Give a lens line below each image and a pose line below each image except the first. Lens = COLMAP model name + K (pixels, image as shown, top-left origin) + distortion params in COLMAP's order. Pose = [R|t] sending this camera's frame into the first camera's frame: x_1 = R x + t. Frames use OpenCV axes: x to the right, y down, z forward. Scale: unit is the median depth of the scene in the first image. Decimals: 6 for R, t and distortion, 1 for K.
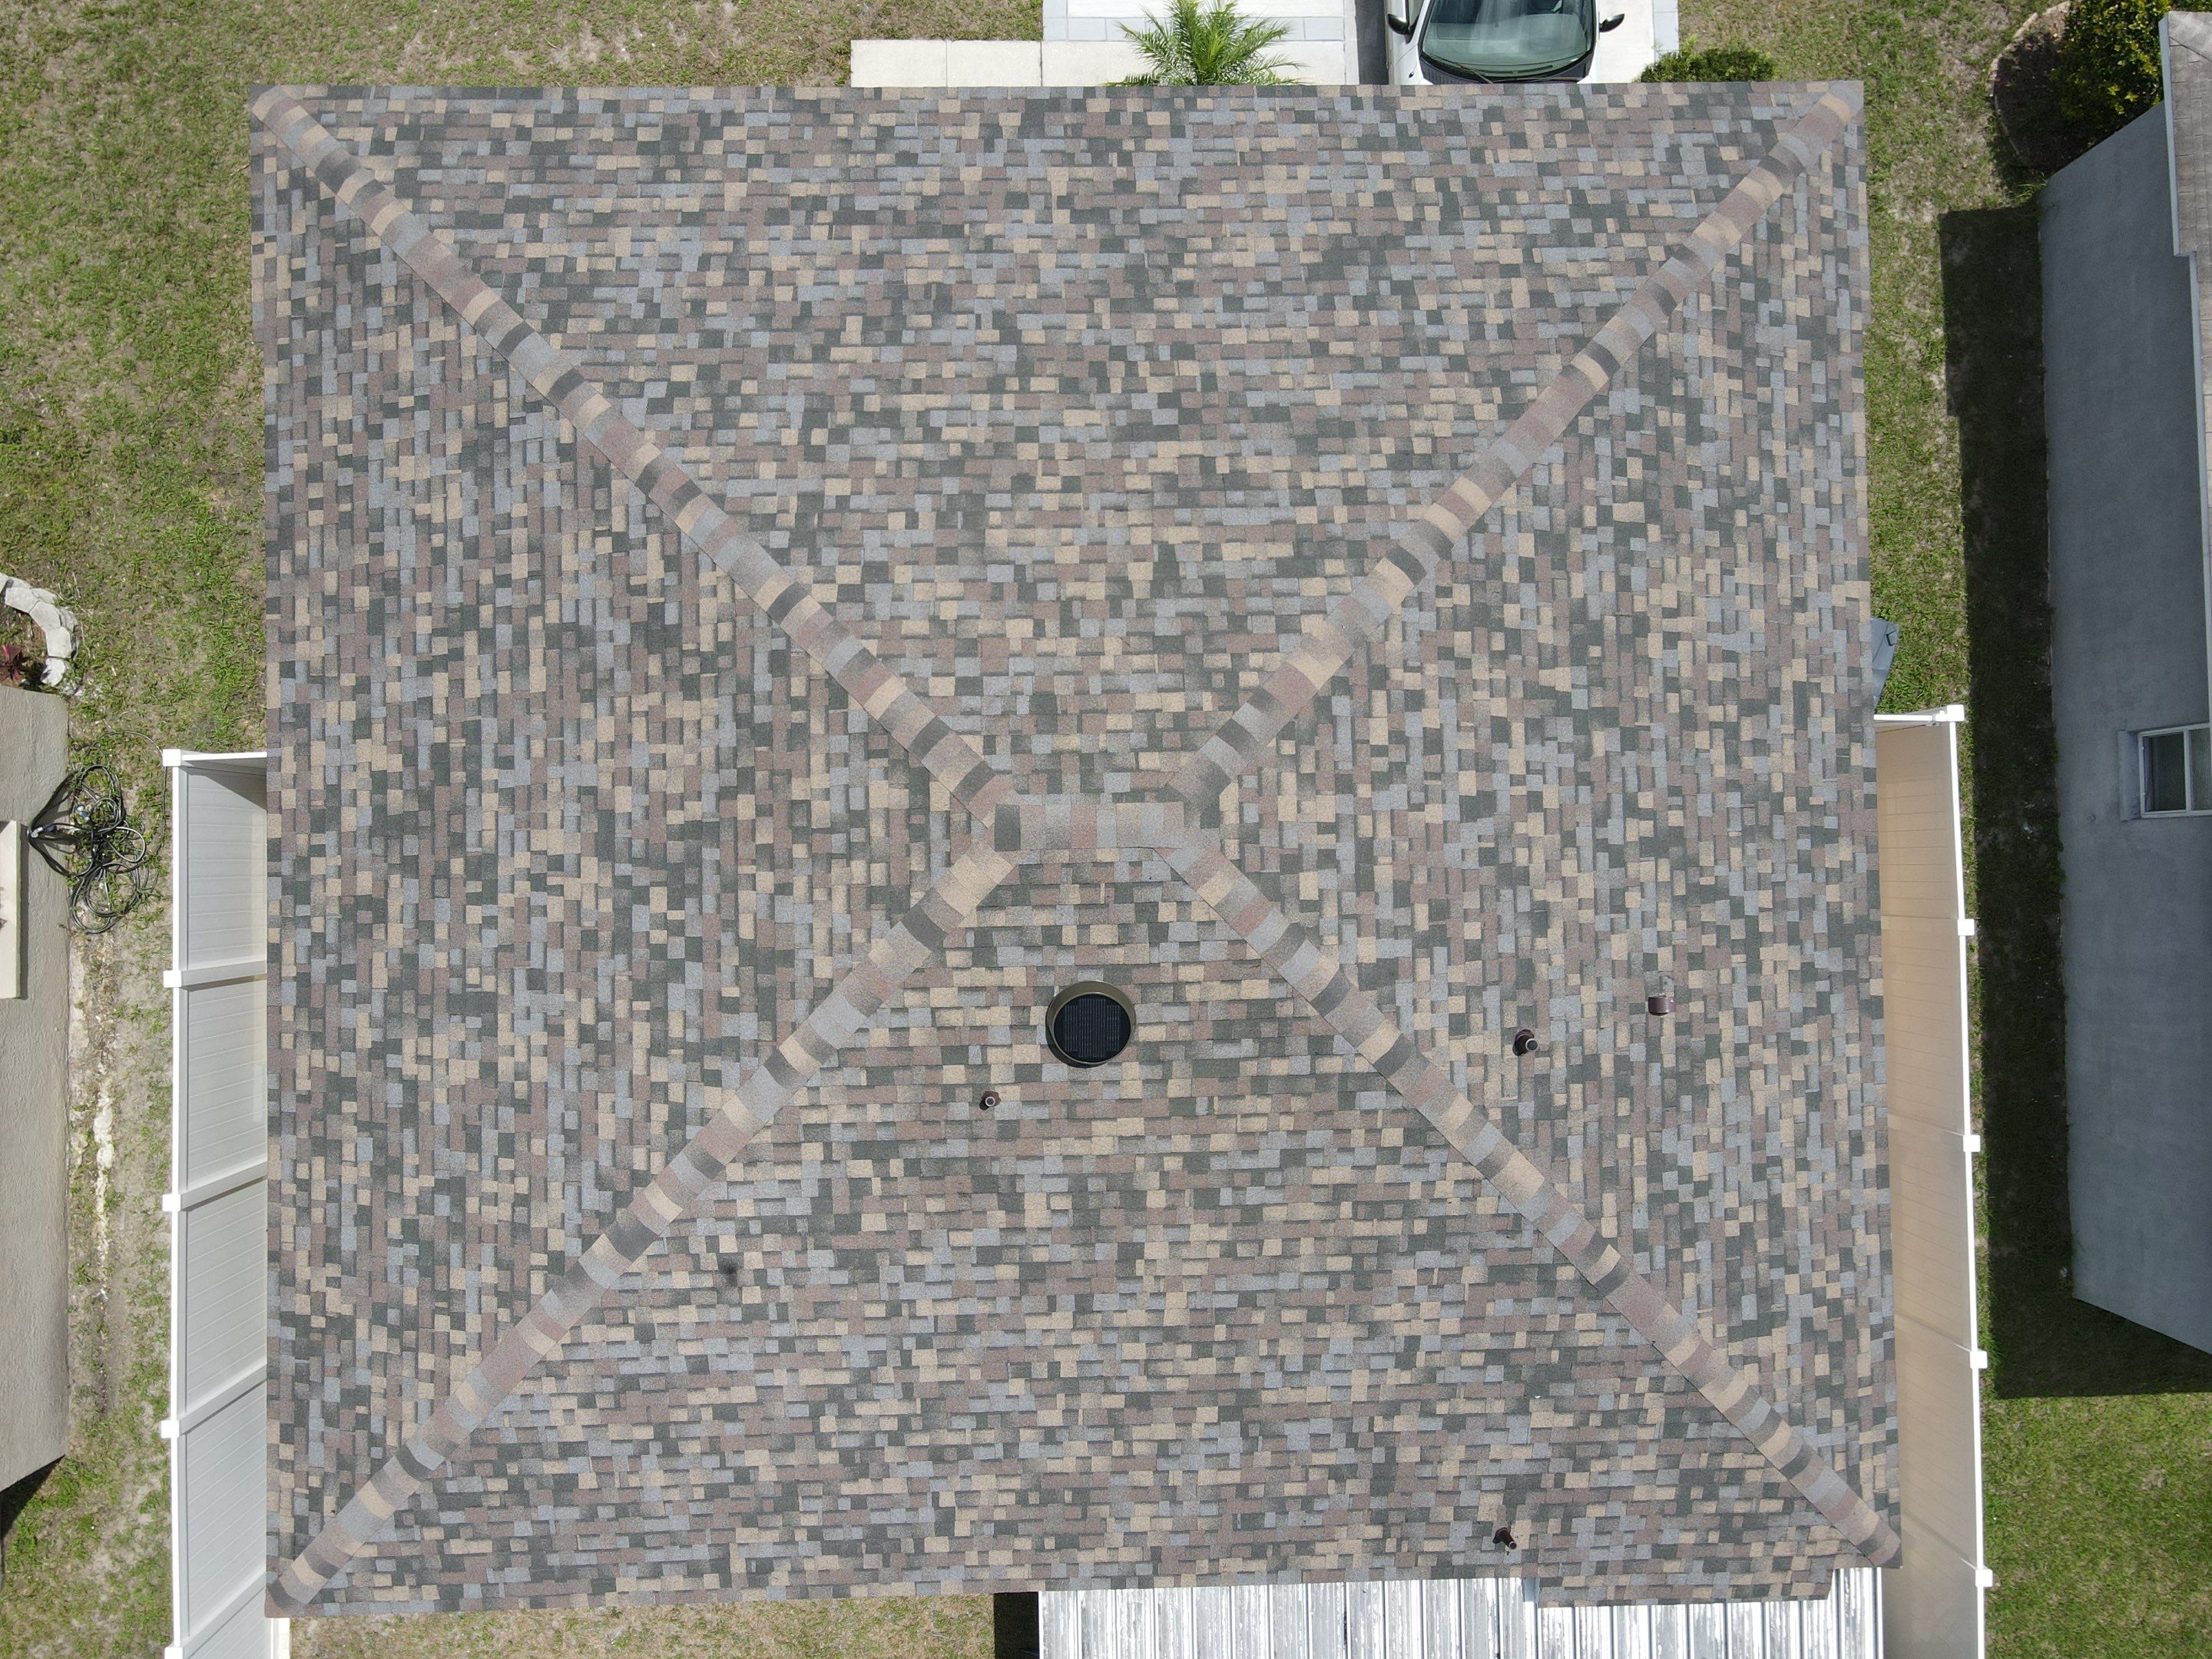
lens RADIAL K [[1596.8, 0, 1117.9], [0, 1596.8, 806.8], [0, 0, 1]] dist [-0.018128, 0.050158]
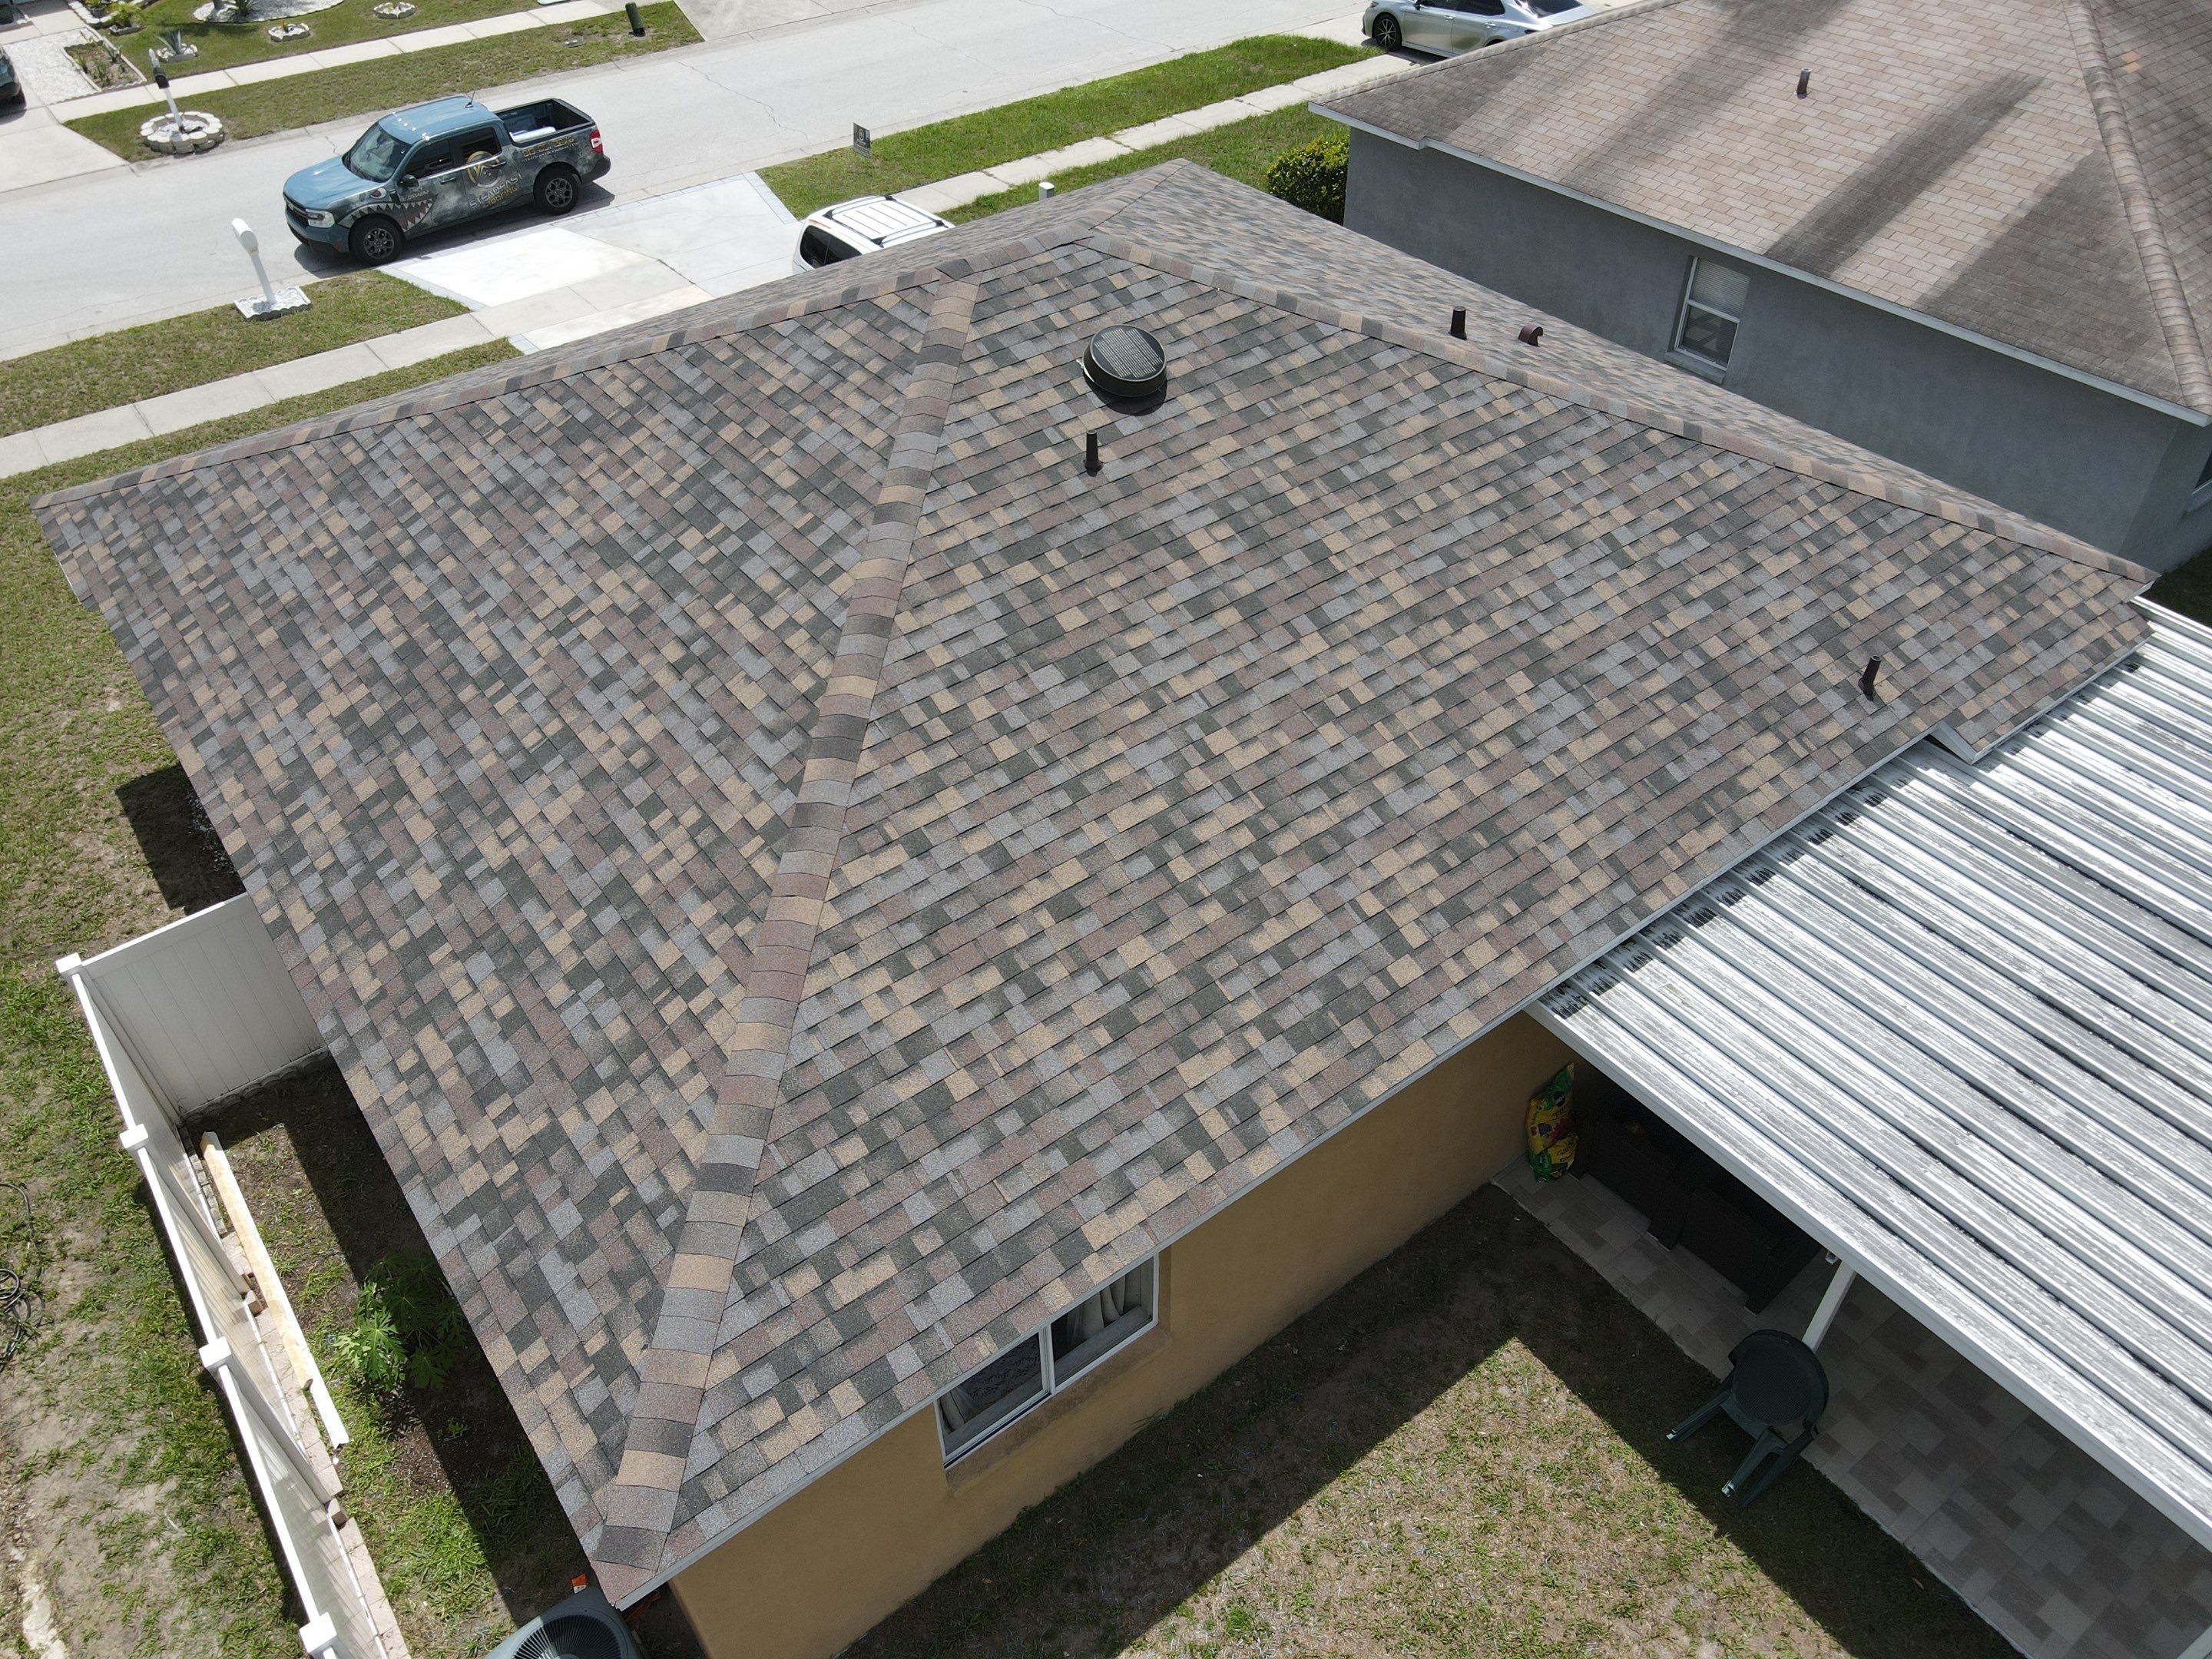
lens RADIAL K [[1617.9, 0, 1106.4], [0, 1617.9, 802.5], [0, 0, 1]] dist [-0.030715, 0.070159]
pose [[0.806007, -0.432660, 0.403929, -0.513490], [0.590769, 0.545730, -0.594282, 0.812269], [0.036686, 0.717624, 0.695464, 0.426502]]
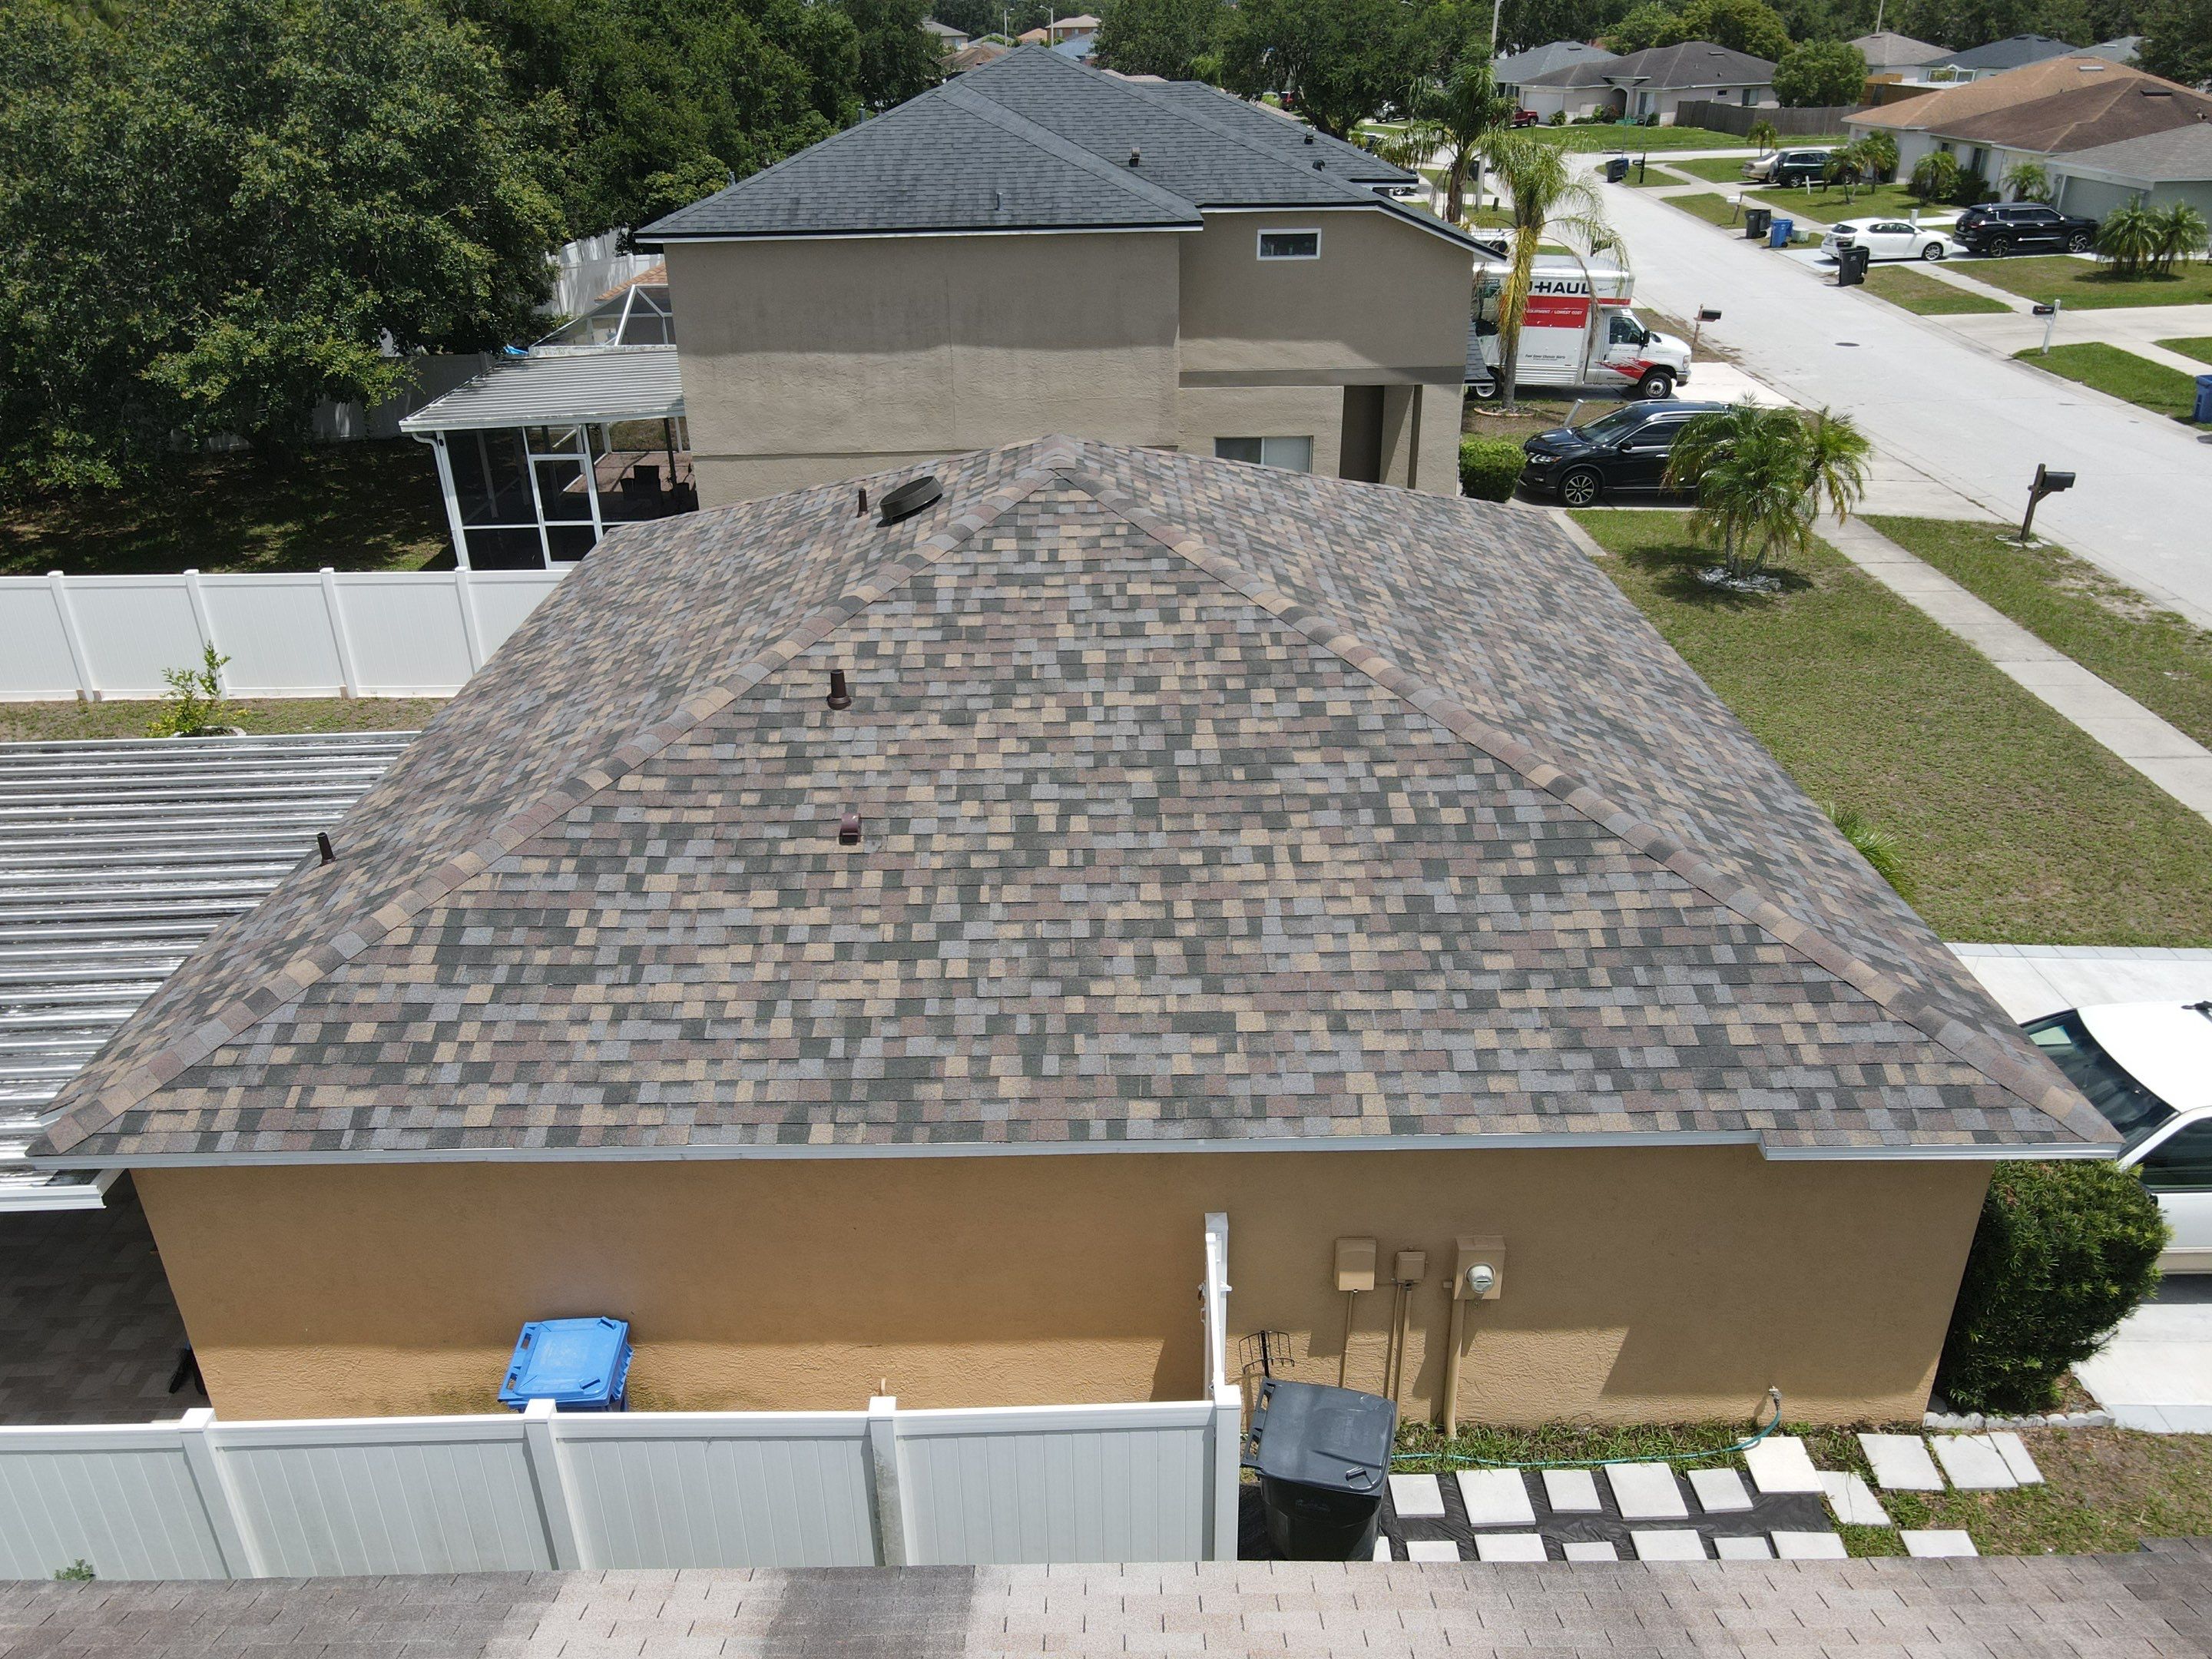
lens RADIAL K [[1644.4, 0, 1054.1], [0, 1644.4, 852.9], [0, 0, 1]] dist [-0.004299, 0.074154]
pose [[-0.035914, 0.424244, -0.904835, 1.186024], [-0.997507, 0.039824, 0.058264, -0.044008], [0.060752, 0.904672, 0.421756, 0.628106]]
